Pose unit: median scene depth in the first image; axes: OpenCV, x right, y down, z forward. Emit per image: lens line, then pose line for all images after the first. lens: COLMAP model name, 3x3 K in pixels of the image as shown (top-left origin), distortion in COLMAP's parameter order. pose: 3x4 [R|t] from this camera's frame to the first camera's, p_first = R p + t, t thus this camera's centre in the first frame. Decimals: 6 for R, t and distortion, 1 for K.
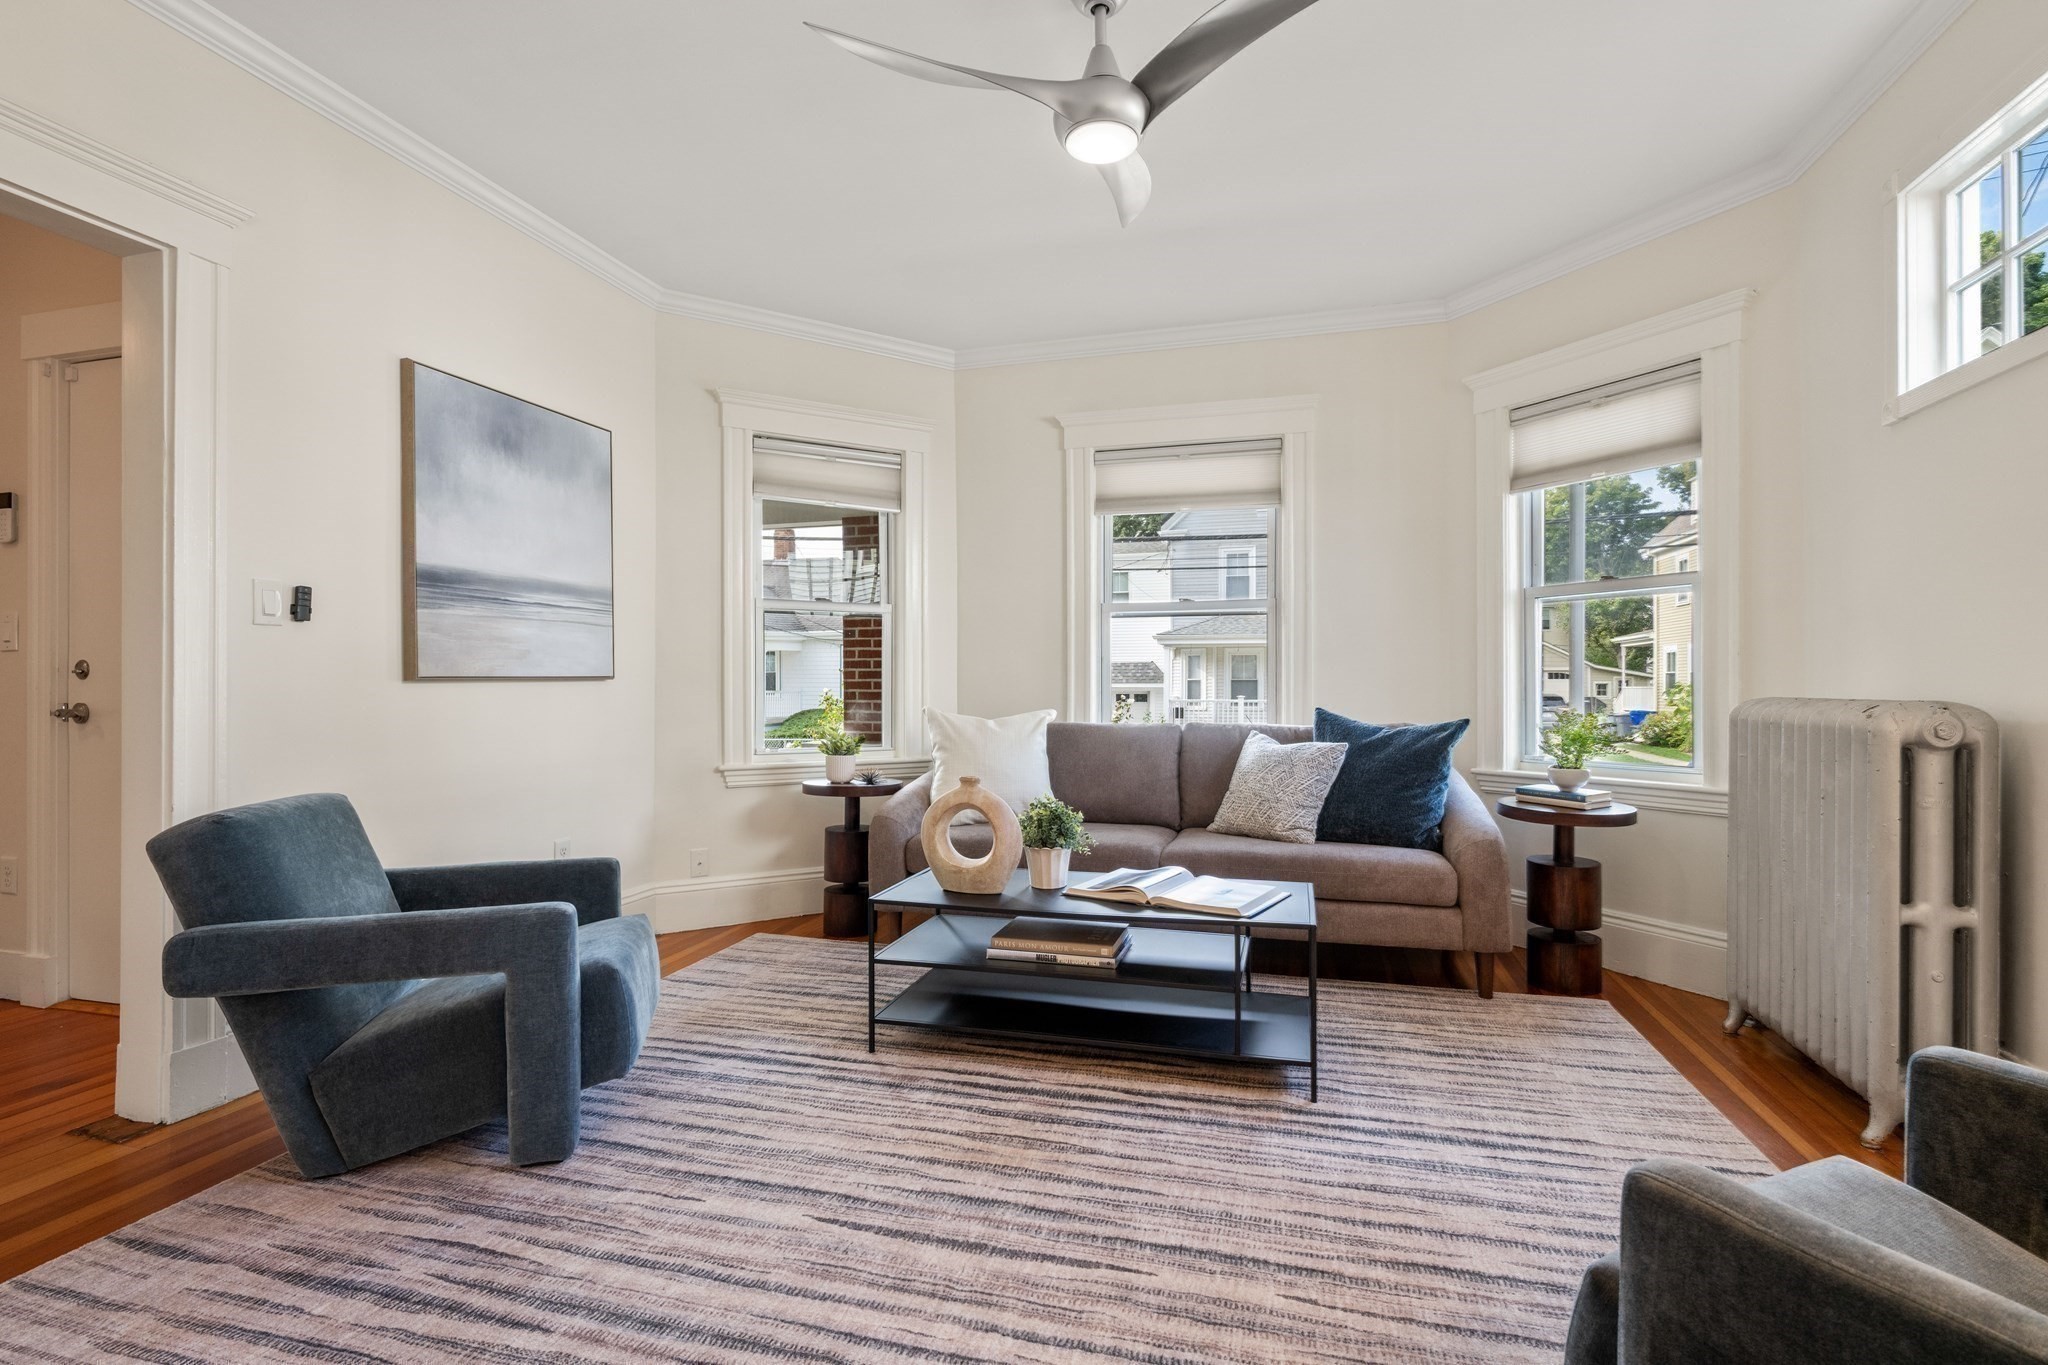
lens RADIAL K [[946.2, 0, 1034.0], [0, 946.2, 687.7], [0, 0, 1]] dist [-0.001030, 0.000843]
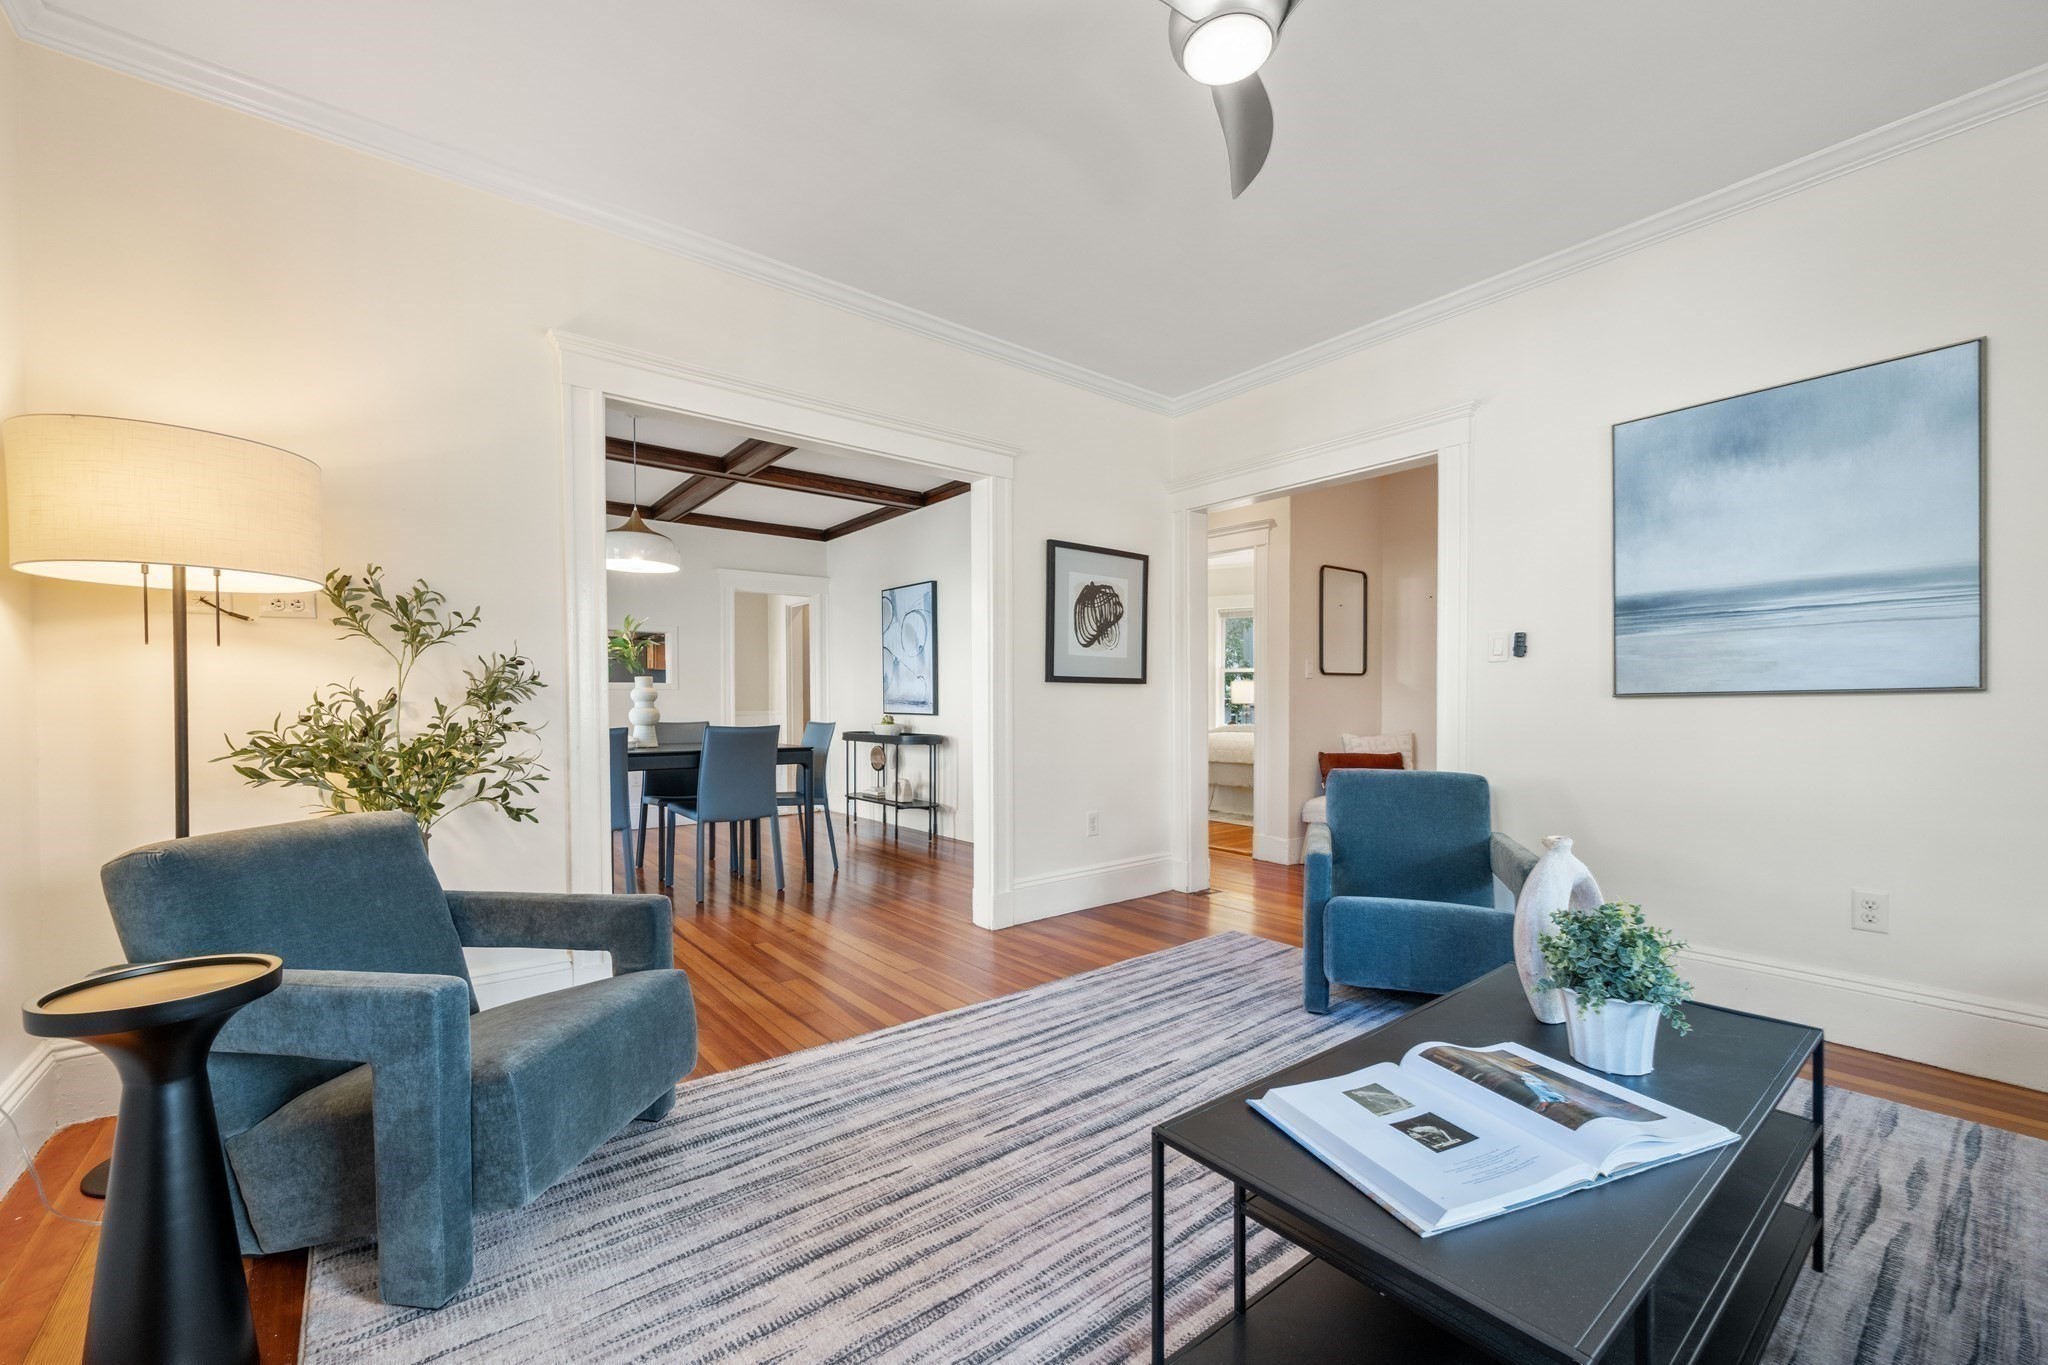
lens RADIAL K [[823.3, 0, 1022.6], [0, 823.3, 709.1], [0, 0, 1]] dist [0.000930, 0.000224]
pose [[-0.590345, 0.008541, -0.807106, 0.640863], [0.003613, 0.999962, 0.007939, -0.003531], [0.807143, 0.001771, -0.590353, 1.062608]]
